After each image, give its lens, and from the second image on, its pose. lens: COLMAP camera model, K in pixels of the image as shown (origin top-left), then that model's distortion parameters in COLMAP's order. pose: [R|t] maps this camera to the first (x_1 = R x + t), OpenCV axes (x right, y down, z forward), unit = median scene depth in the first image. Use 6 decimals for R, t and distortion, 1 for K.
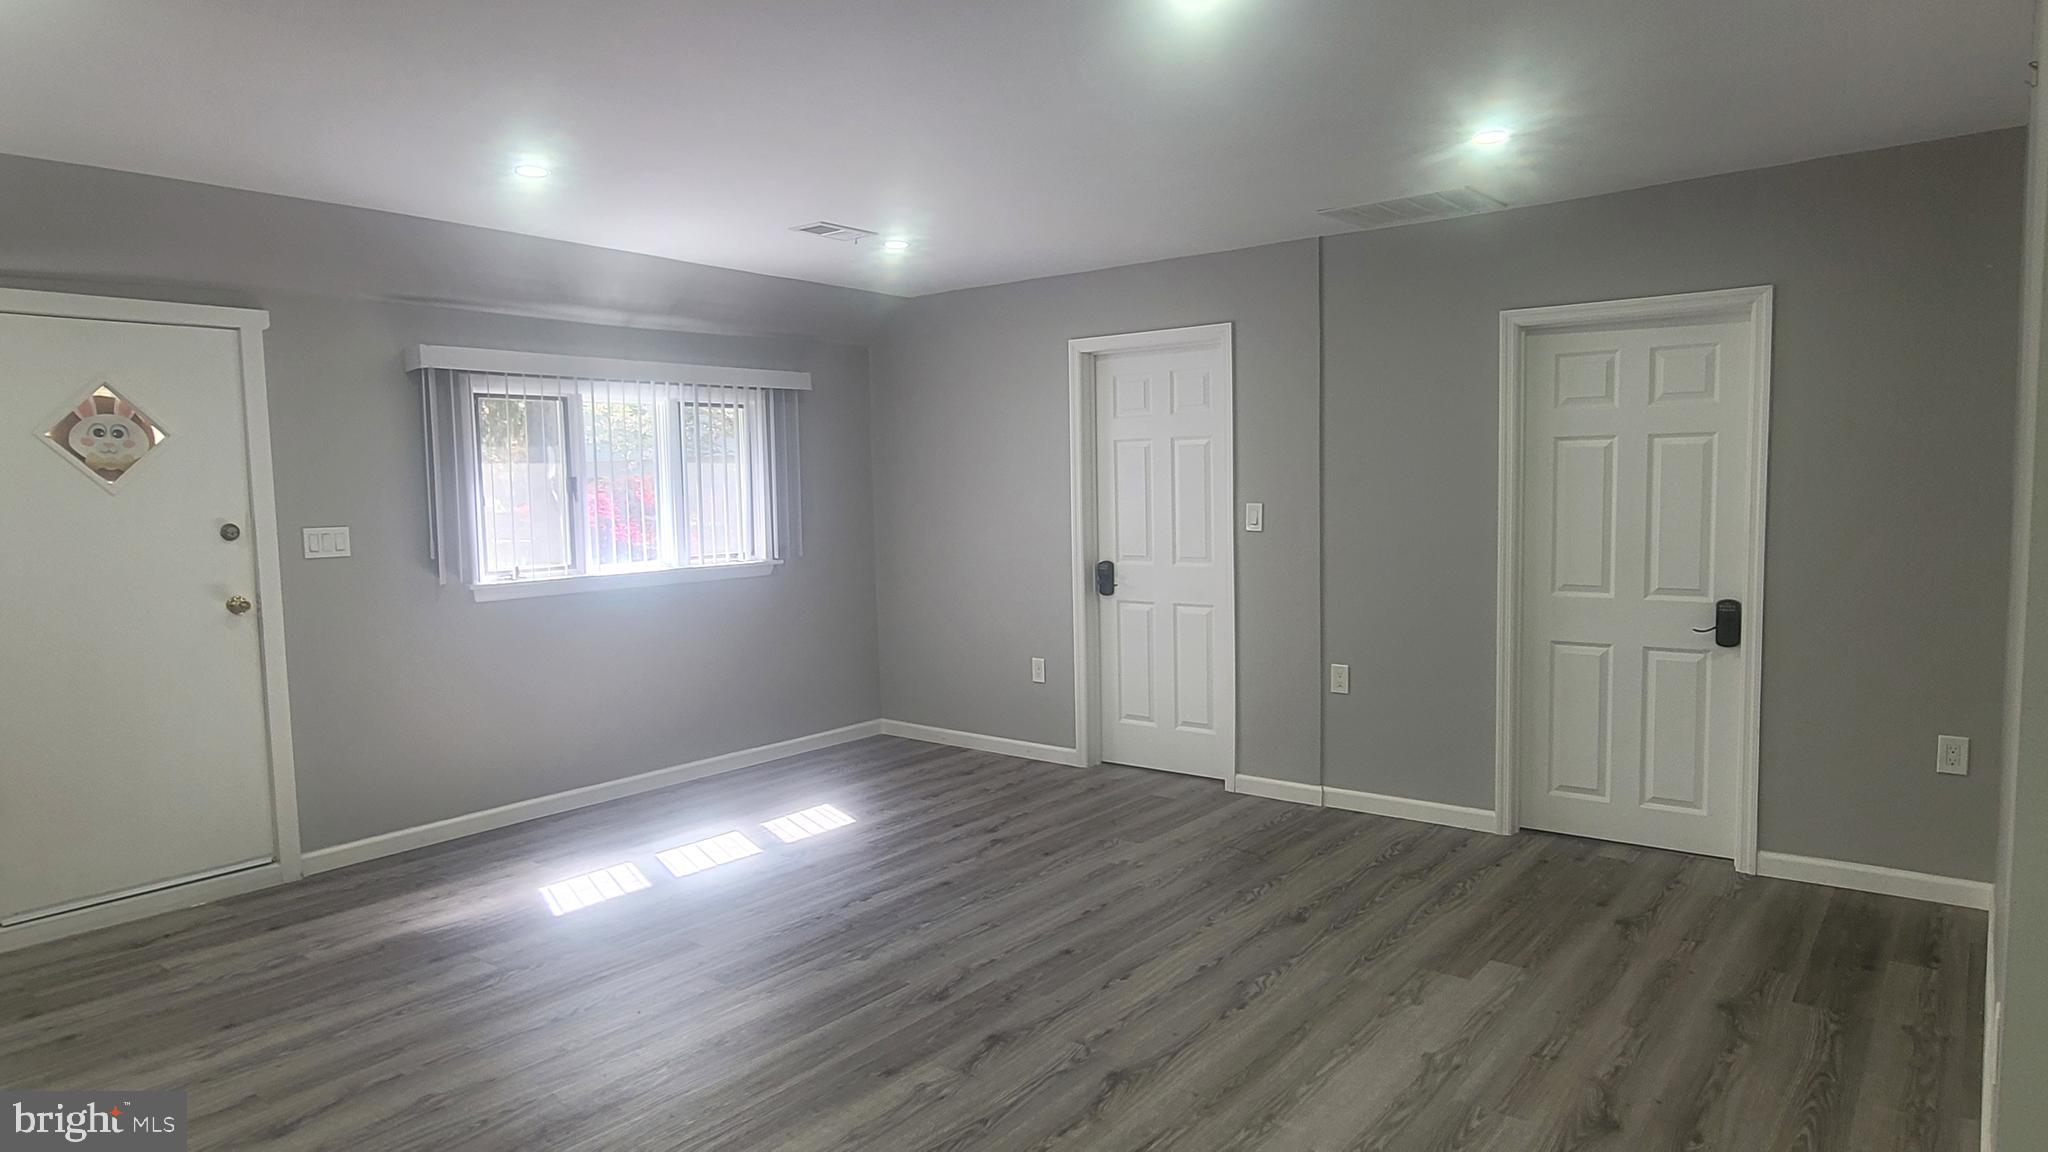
lens RADIAL K [[1179.0, 0, 1024.0], [0, 1179.0, 576.0], [0, 0, 1]] dist [-0.002392, -0.000568]
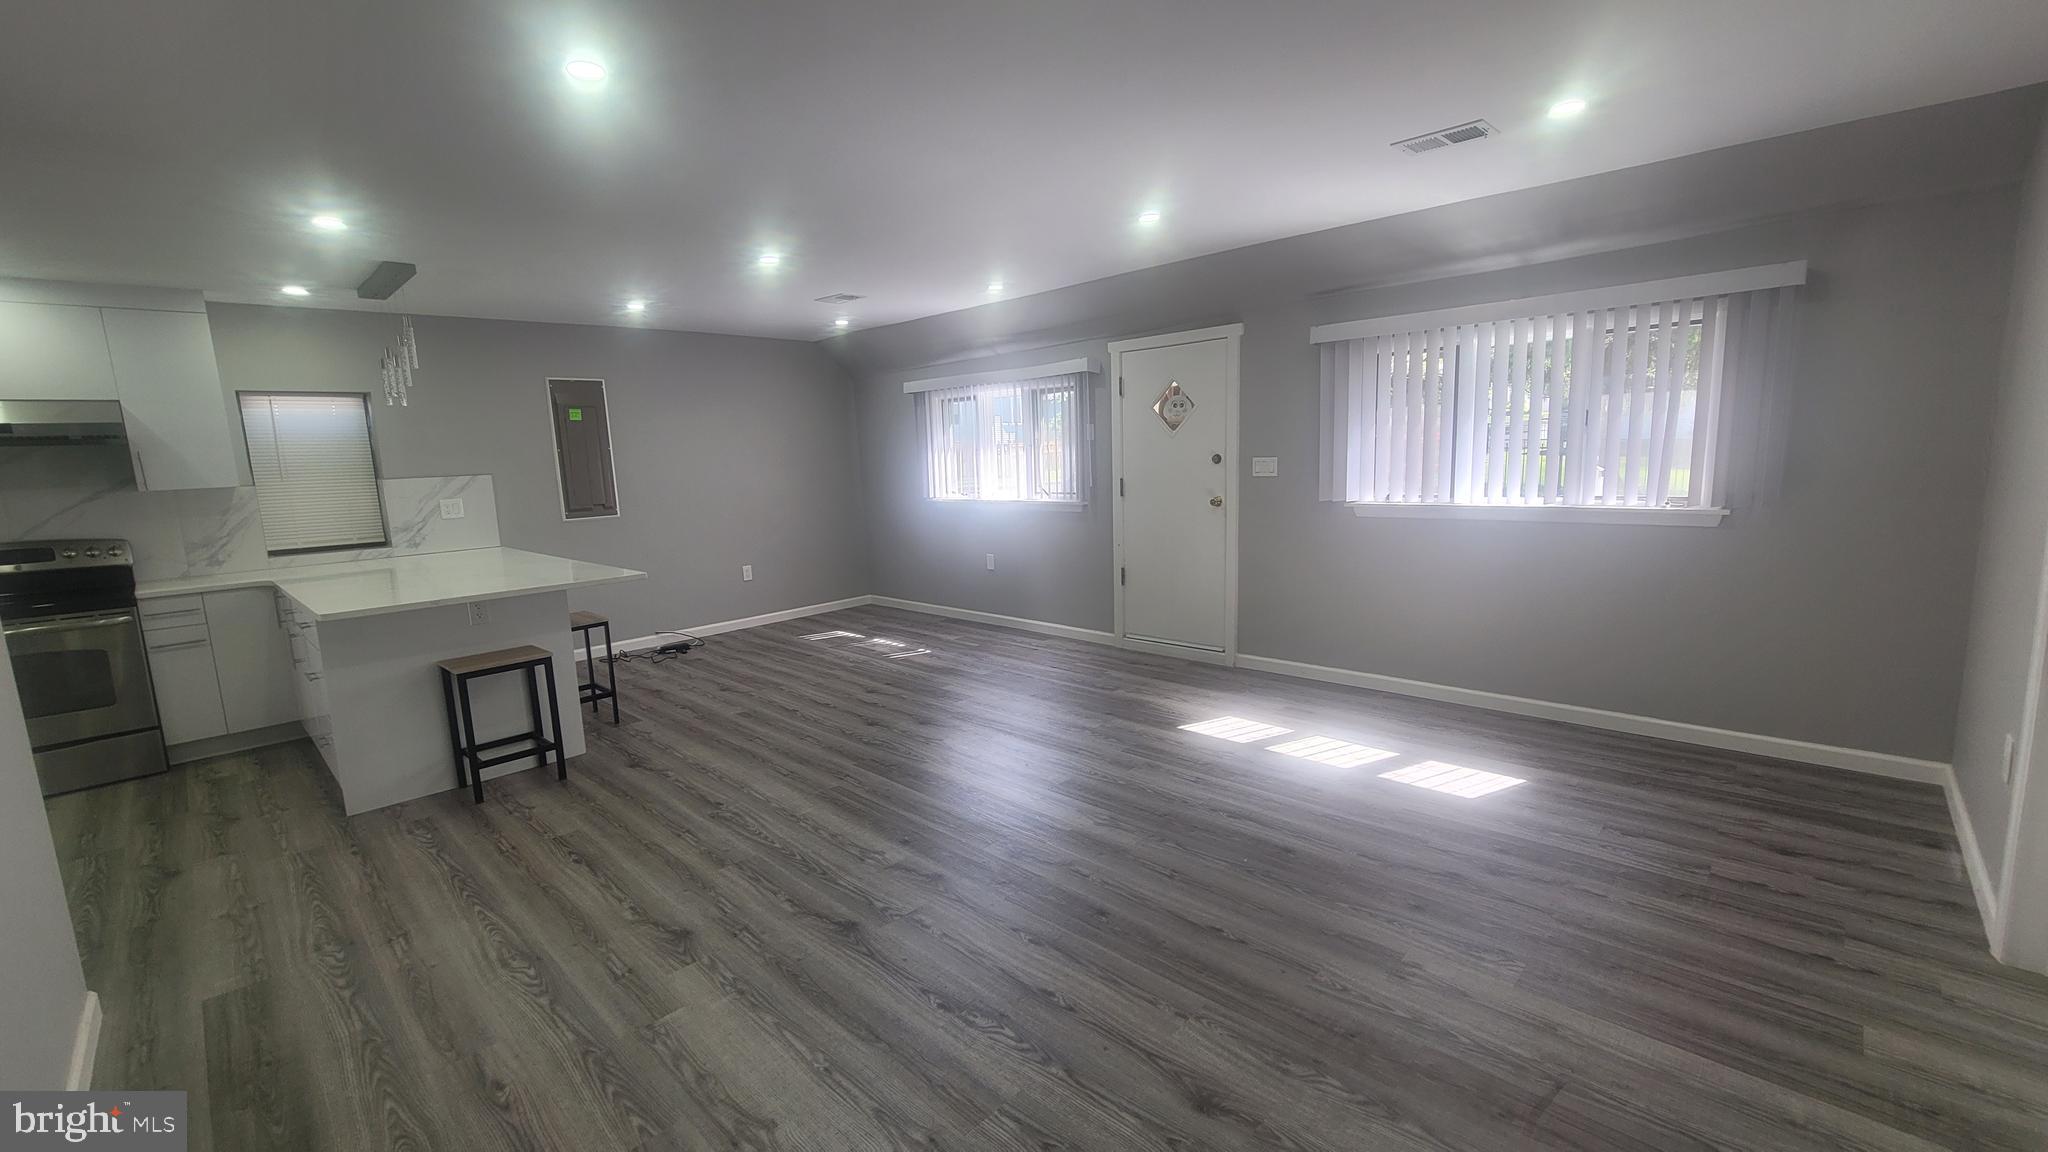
lens RADIAL K [[832.2, 0, 1023.3], [0, 832.2, 571.2], [0, 0, 1]] dist [0.001102, -0.000112]
pose [[-0.083298, 0.169409, -0.982019, 0.584201], [-0.037067, 0.984235, 0.172935, -0.076445], [0.995835, 0.050806, -0.075706, 0.818028]]
